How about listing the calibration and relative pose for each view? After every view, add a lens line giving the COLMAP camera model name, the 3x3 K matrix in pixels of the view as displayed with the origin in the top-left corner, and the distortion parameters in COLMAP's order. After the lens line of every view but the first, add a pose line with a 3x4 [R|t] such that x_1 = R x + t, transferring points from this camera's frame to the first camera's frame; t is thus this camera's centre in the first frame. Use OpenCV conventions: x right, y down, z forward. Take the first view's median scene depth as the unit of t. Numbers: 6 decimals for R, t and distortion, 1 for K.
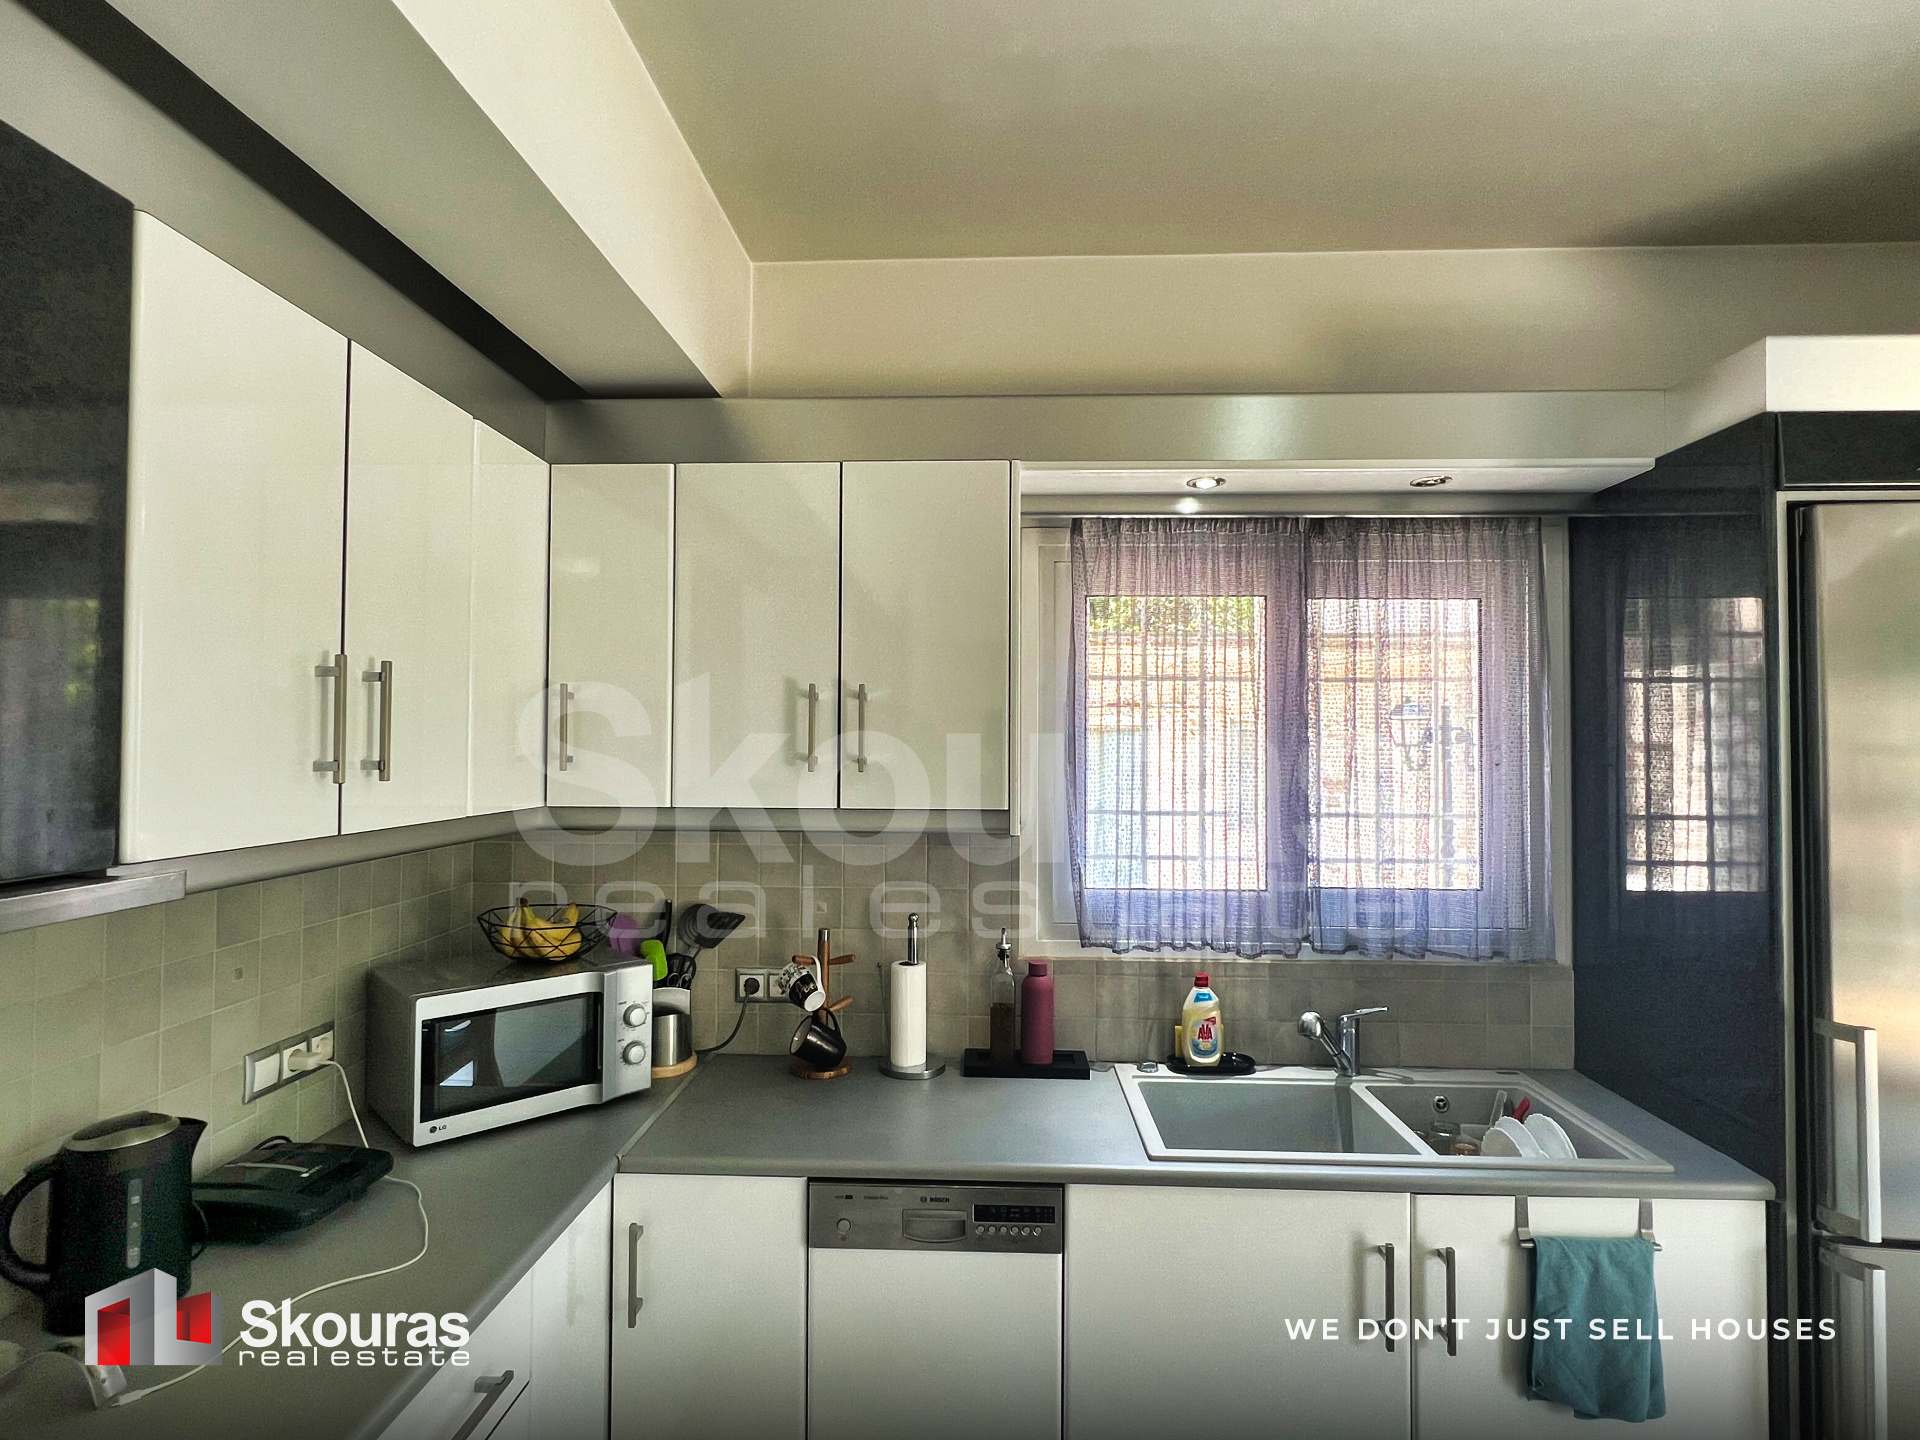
lens RADIAL K [[975.0, 0, 960.2], [0, 975.0, 715.0], [0, 0, 1]] dist [-0.000916, 0.000290]
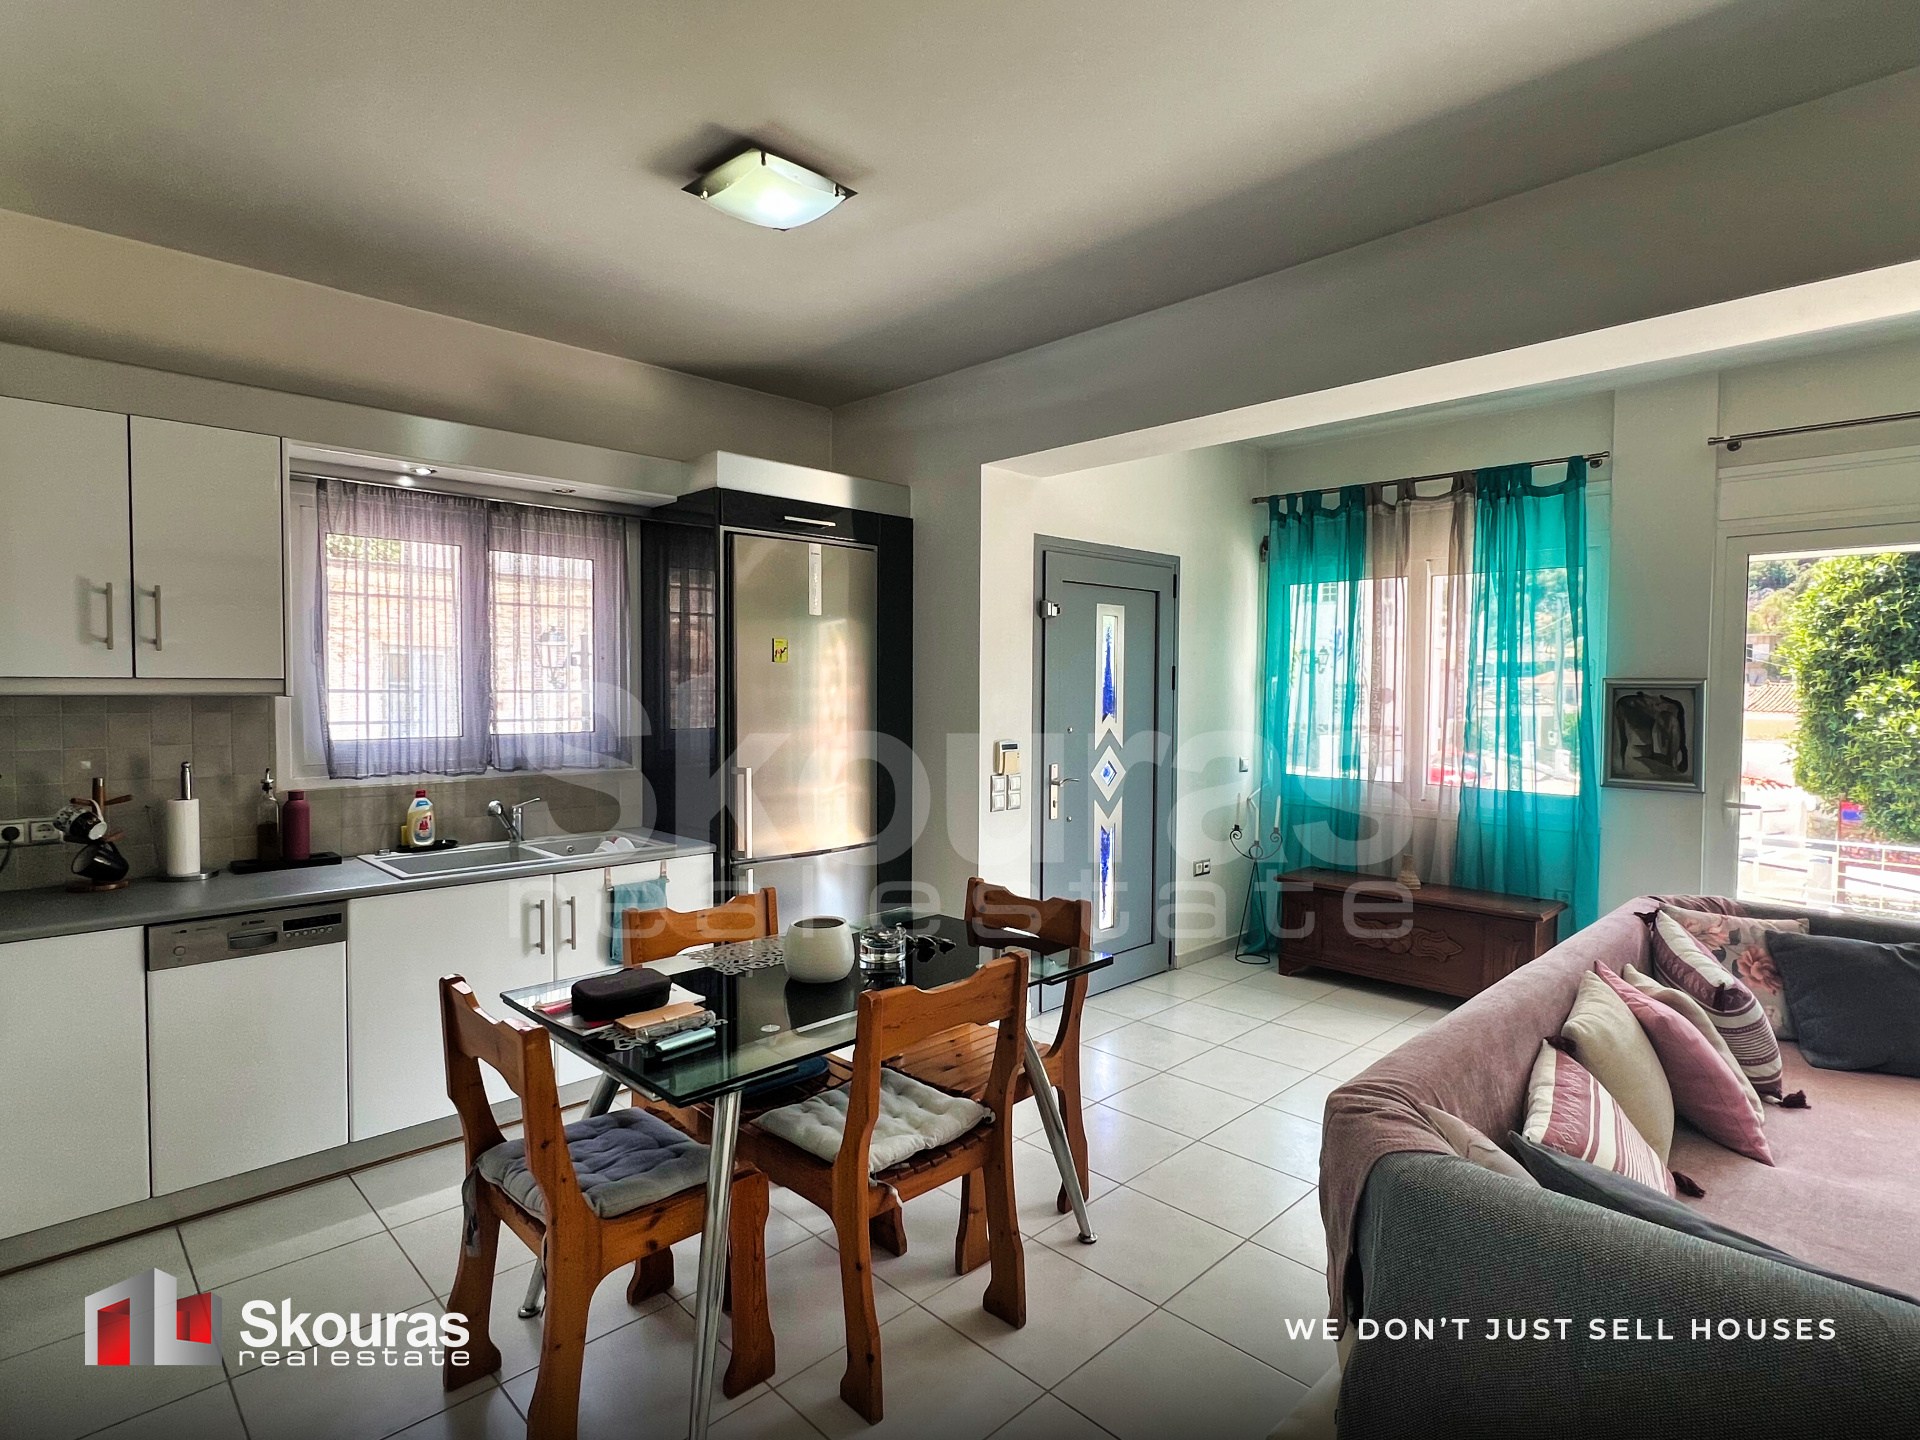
lens RADIAL K [[995.9, 0, 955.9], [0, 995.9, 719.0], [0, 0, 1]] dist [-0.002343, 0.000385]
pose [[0.687564, -0.027766, 0.725592, -0.309534], [-0.022154, 0.998001, 0.059182, 0.042132], [-0.725785, -0.056766, 0.685575, -0.689144]]
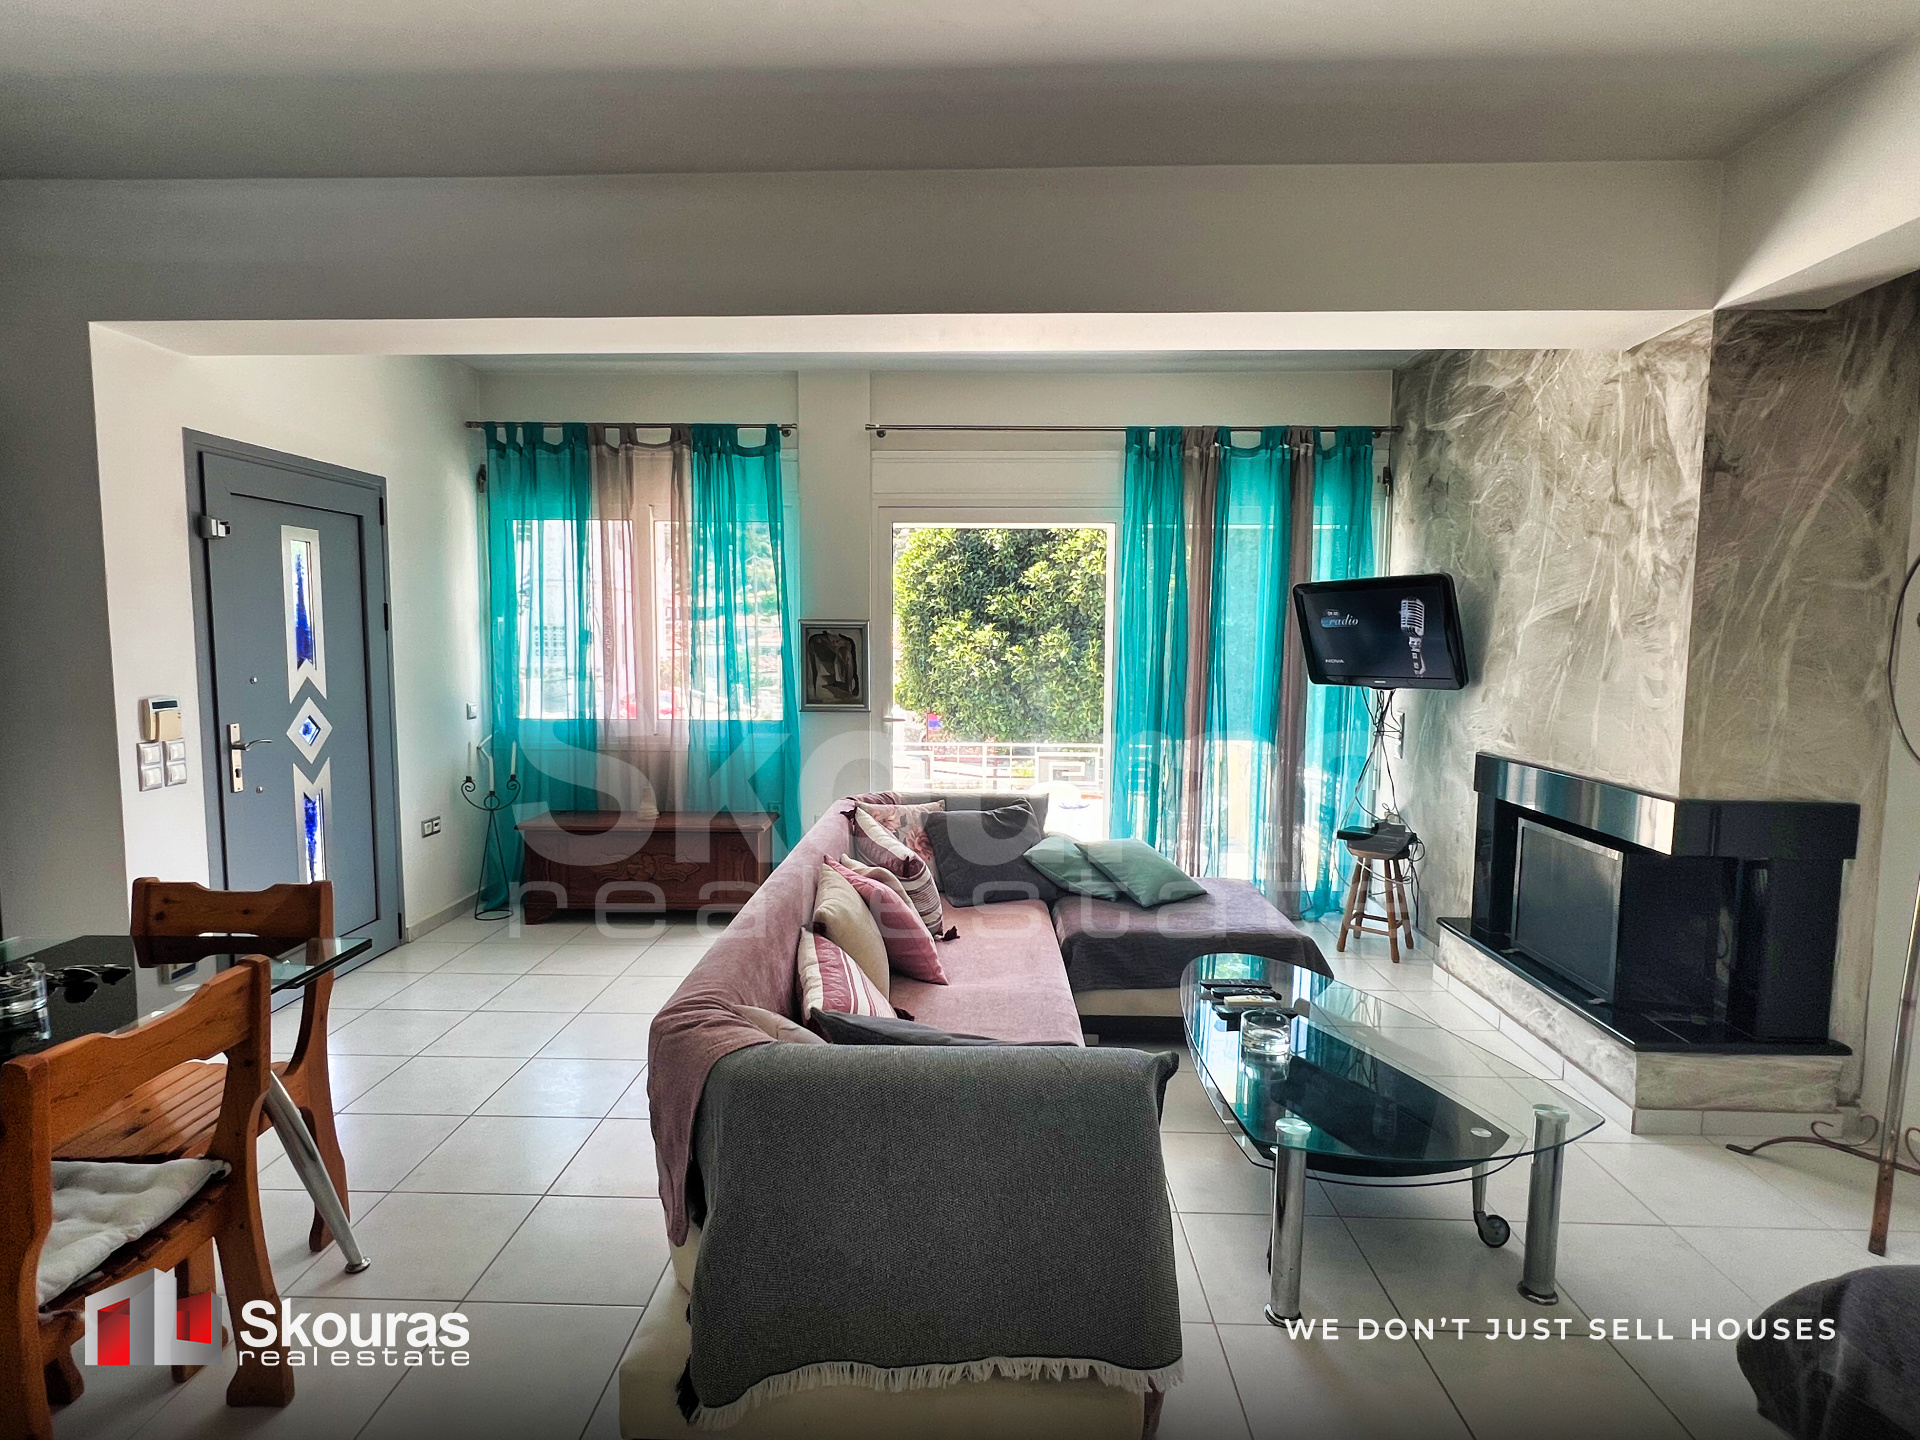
lens RADIAL K [[995.9, 0, 955.9], [0, 995.9, 719.0], [0, 0, 1]] dist [-0.002343, 0.000385]
pose [[-0.009482, -0.094575, 0.995473, -0.329576], [-0.033306, 0.994995, 0.094212, 0.049620], [-0.999400, -0.032262, -0.012584, -0.609217]]
